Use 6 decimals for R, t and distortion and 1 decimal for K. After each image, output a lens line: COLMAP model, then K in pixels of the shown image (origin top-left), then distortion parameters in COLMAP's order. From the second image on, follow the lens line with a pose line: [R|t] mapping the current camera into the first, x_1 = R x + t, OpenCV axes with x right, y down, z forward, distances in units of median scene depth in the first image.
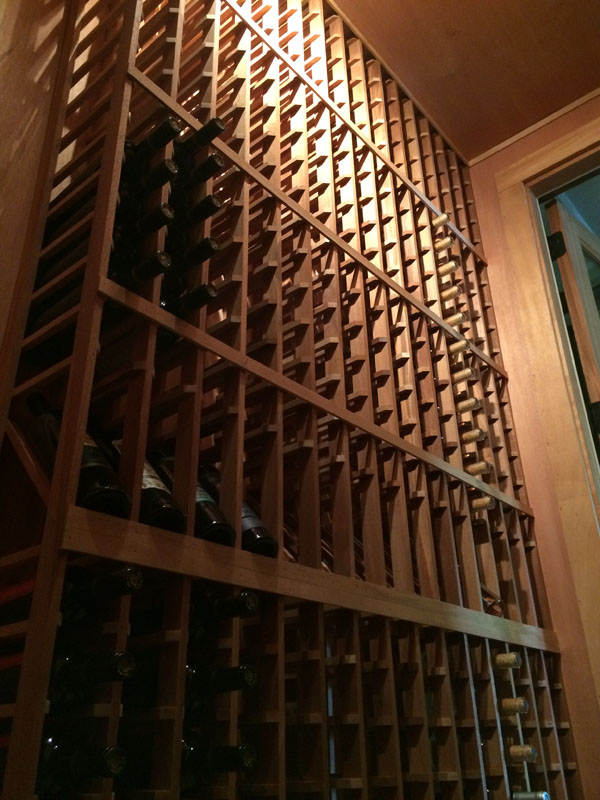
lens RADIAL K [[692.3, 0, 300.0], [0, 692.3, 400.0], [0, 0, 1]] dist [0.046281, -0.007056]
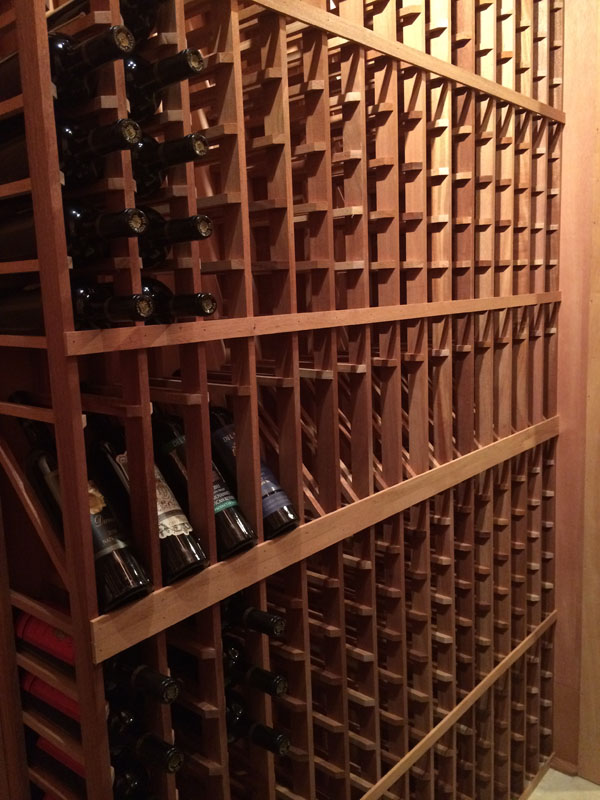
lens RADIAL K [[697.7, 0, 317.4], [0, 697.7, 399.8], [0, 0, 1]] dist [0.068919, -0.101628]
pose [[0.999806, -0.017277, 0.009408, -0.006951], [0.008279, 0.803357, 0.595441, -0.324061], [-0.017845, -0.595248, 0.803344, 0.173891]]
